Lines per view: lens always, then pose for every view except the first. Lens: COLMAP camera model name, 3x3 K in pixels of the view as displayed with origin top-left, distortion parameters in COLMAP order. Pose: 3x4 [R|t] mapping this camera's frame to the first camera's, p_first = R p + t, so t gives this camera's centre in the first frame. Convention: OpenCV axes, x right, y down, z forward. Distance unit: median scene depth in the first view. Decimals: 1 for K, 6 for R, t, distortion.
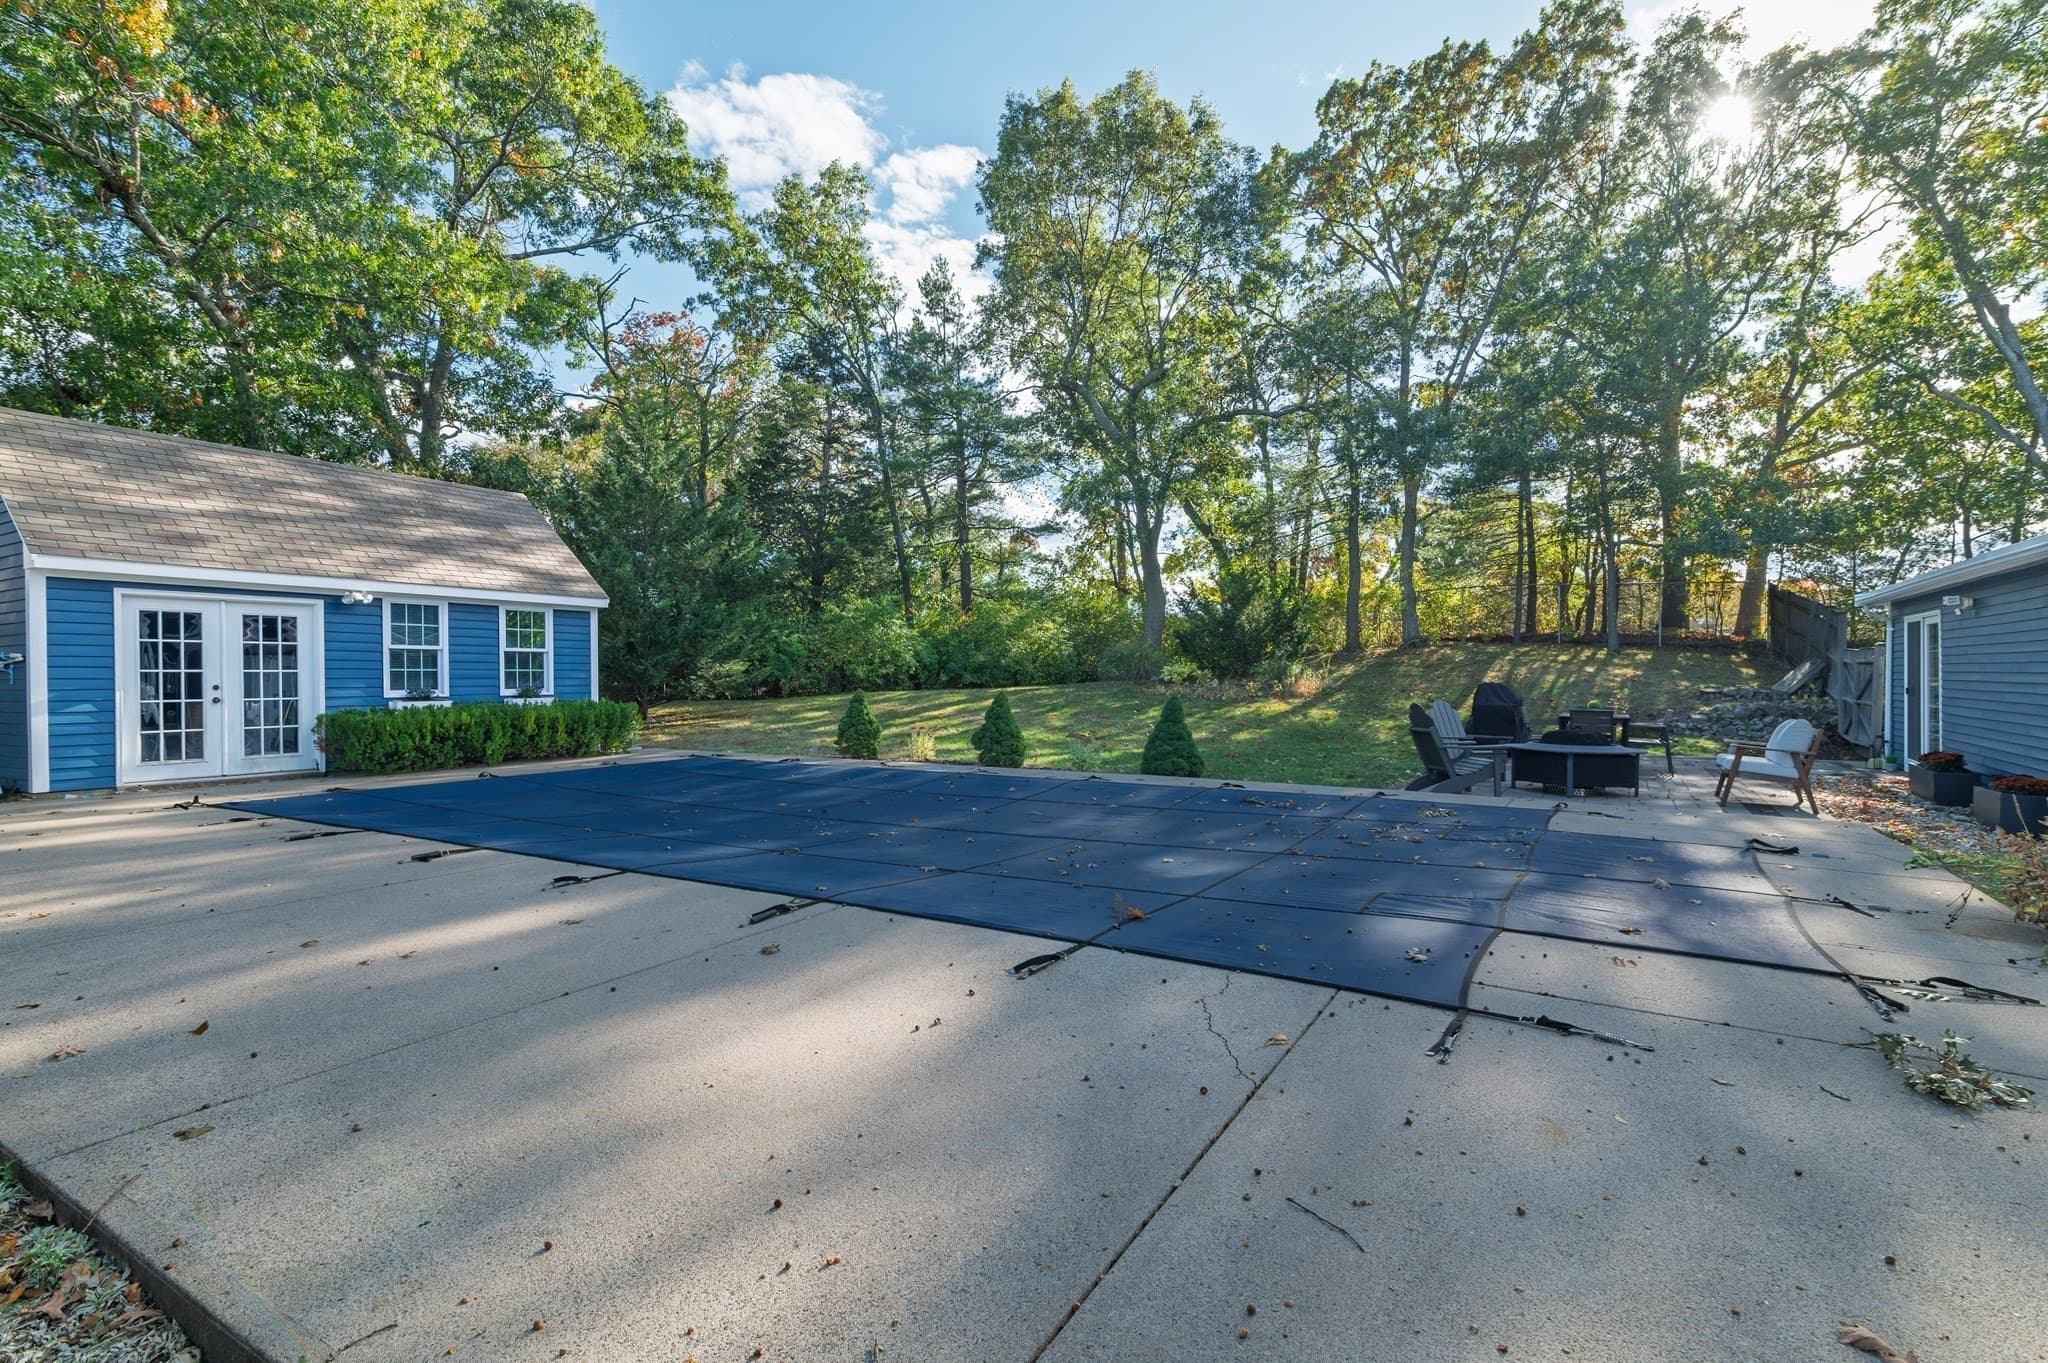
lens RADIAL K [[993.0, 0, 1024.0], [0, 993.0, 681.5], [0, 0, 1]] dist [0.000220, -0.000103]
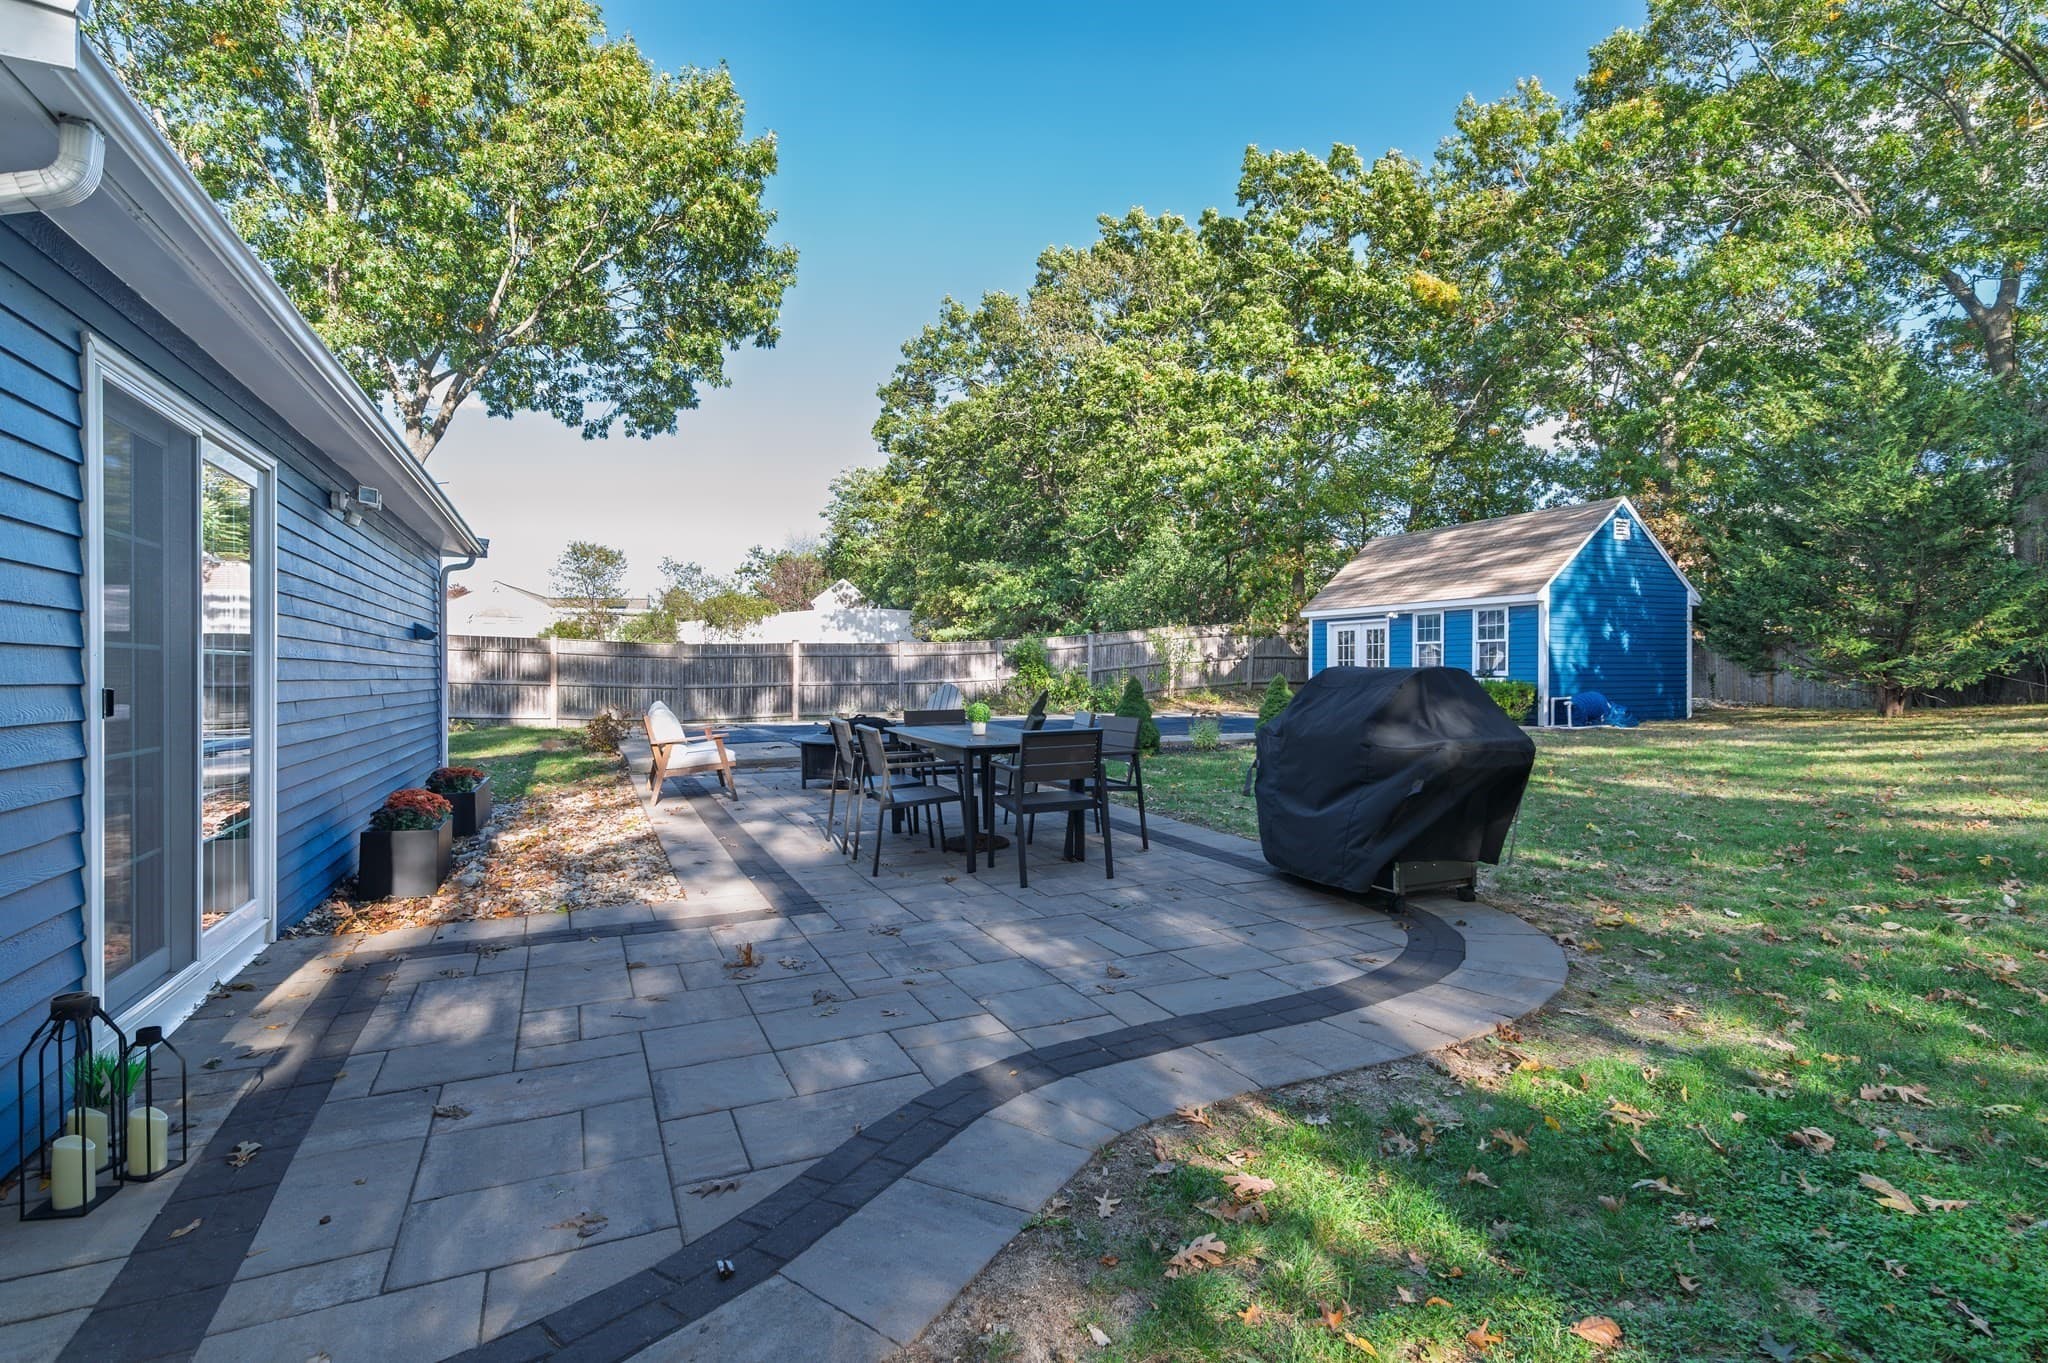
lens RADIAL K [[973.1, 0, 1059.4], [0, 973.1, 679.9], [0, 0, 1]] dist [0.016990, -0.000723]
pose [[-0.534944, 0.004604, -0.844875, 1.000712], [-0.007711, 0.999917, 0.010331, 0.012345], [0.844853, 0.012042, -0.534864, 1.356364]]
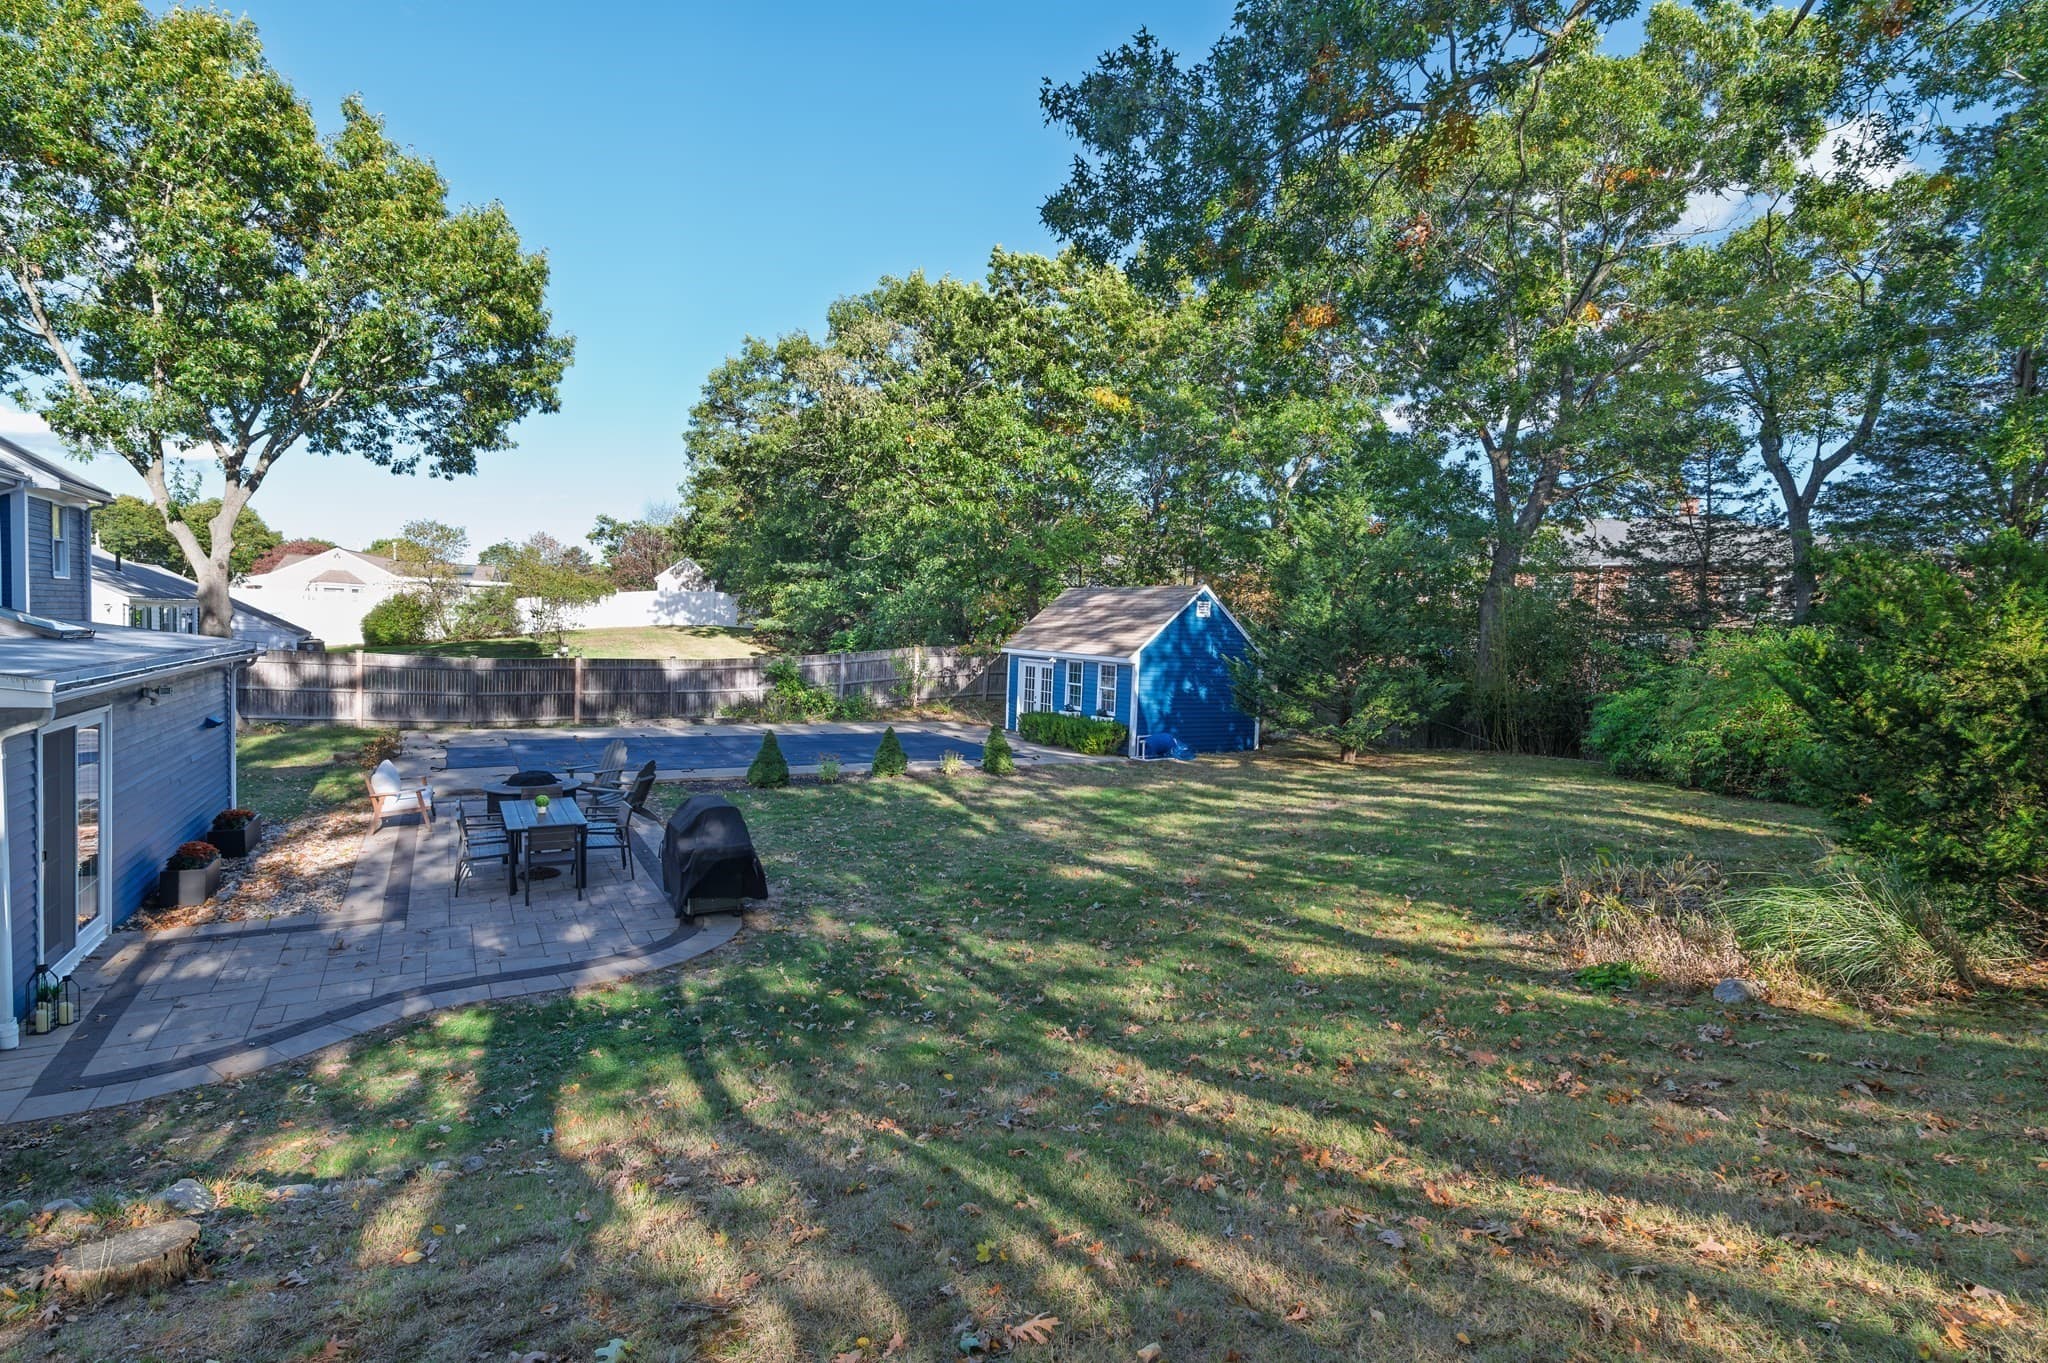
lens RADIAL K [[949.6, 0, 1024.0], [0, 949.6, 681.5], [0, 0, 1]] dist [0.002474, 0.001246]
pose [[-0.454012, 0.022999, -0.890699, 1.160953], [-0.044824, 0.997811, 0.048612, -0.130455], [0.889867, 0.061995, -0.451988, 1.812066]]
